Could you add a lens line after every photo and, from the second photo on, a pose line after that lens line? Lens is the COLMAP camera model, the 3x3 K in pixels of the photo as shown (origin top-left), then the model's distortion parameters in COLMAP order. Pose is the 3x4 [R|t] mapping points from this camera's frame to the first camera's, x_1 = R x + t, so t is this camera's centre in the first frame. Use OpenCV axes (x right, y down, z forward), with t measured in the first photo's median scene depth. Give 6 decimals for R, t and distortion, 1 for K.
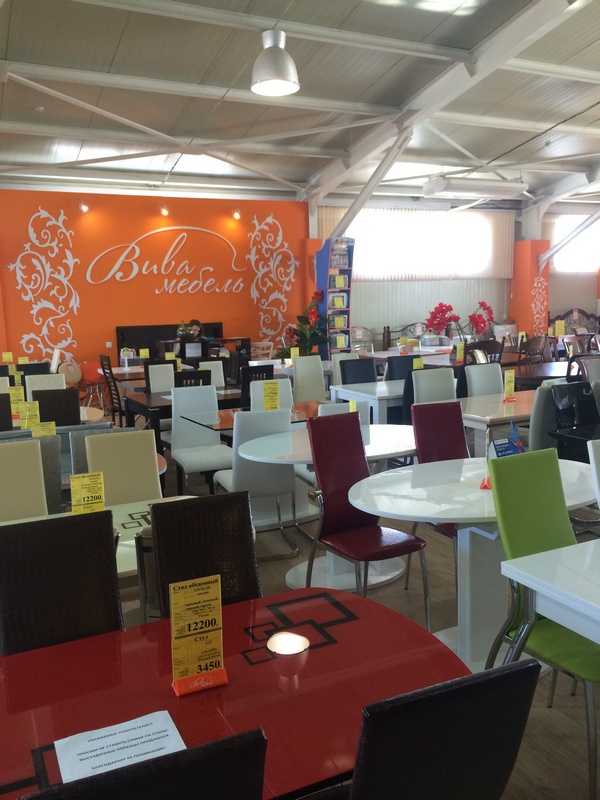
lens RADIAL K [[686.5, 0, 297.0], [0, 686.5, 395.3], [0, 0, 1]] dist [0.086572, -0.104497]
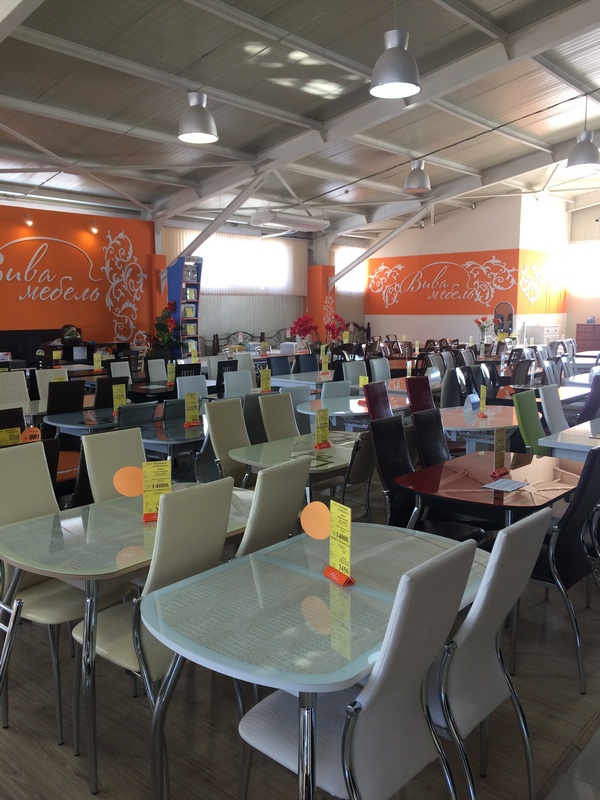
lens RADIAL K [[686.5, 0, 297.0], [0, 686.5, 395.3], [0, 0, 1]] dist [0.086572, -0.104497]
pose [[0.923010, -0.025588, 0.383925, -0.223260], [0.032388, 0.999412, -0.011254, 0.021463], [-0.383411, 0.022822, 0.923296, -0.122103]]
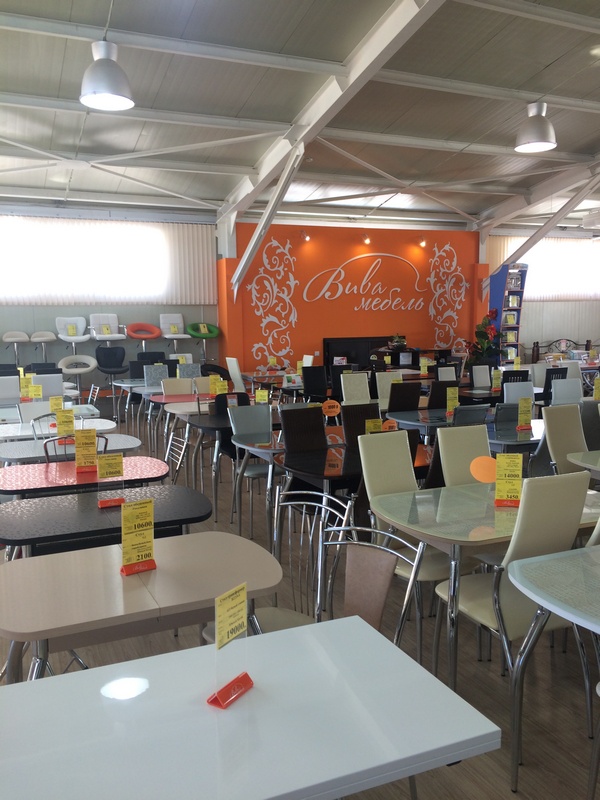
lens RADIAL K [[683.3, 0, 294.6], [0, 683.3, 397.5], [0, 0, 1]] dist [0.079087, -0.111056]
pose [[0.998760, 0.020510, -0.045356, -0.249595], [-0.021489, 0.999544, -0.021208, 0.025889], [0.044901, 0.022156, 0.998746, -0.154373]]
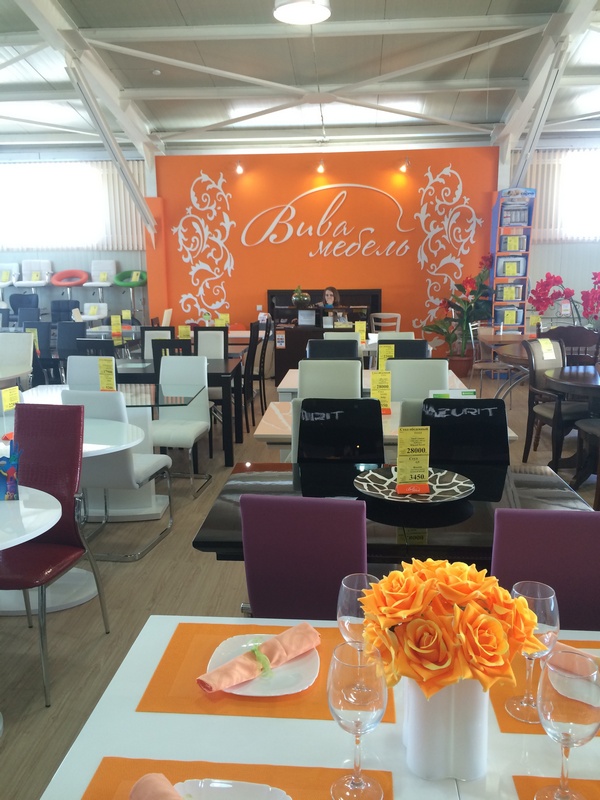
lens RADIAL K [[686.5, 0, 297.0], [0, 686.5, 395.3], [0, 0, 1]] dist [0.086572, -0.104497]
pose [[0.861110, 0.112282, -0.495865, 0.275954], [-0.085704, 0.993409, 0.076113, -0.027230], [0.501143, -0.023044, 0.865058, 0.157544]]
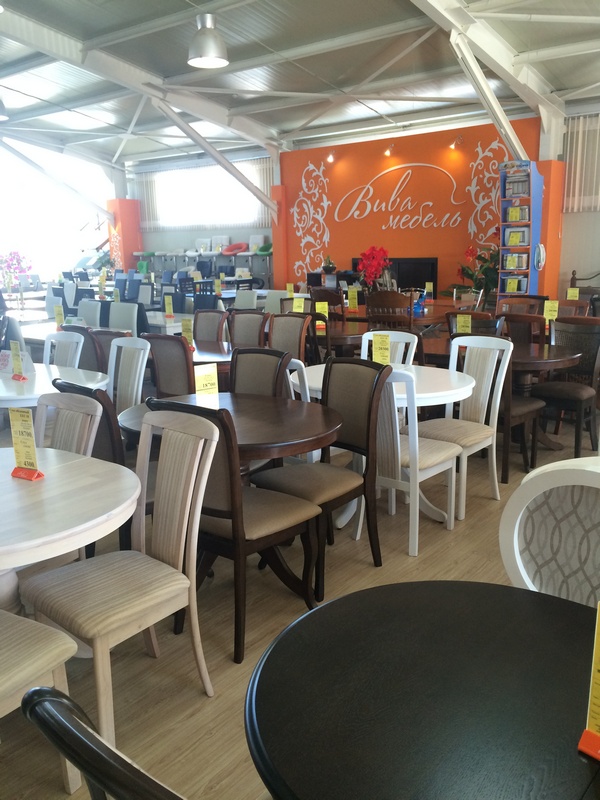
lens RADIAL K [[686.5, 0, 297.0], [0, 686.5, 395.3], [0, 0, 1]] dist [0.086572, -0.104497]
pose [[0.418561, 0.216447, -0.882019, 0.775847], [-0.115510, 0.975985, 0.184691, -0.075438], [0.900813, 0.024577, 0.433511, 0.397412]]
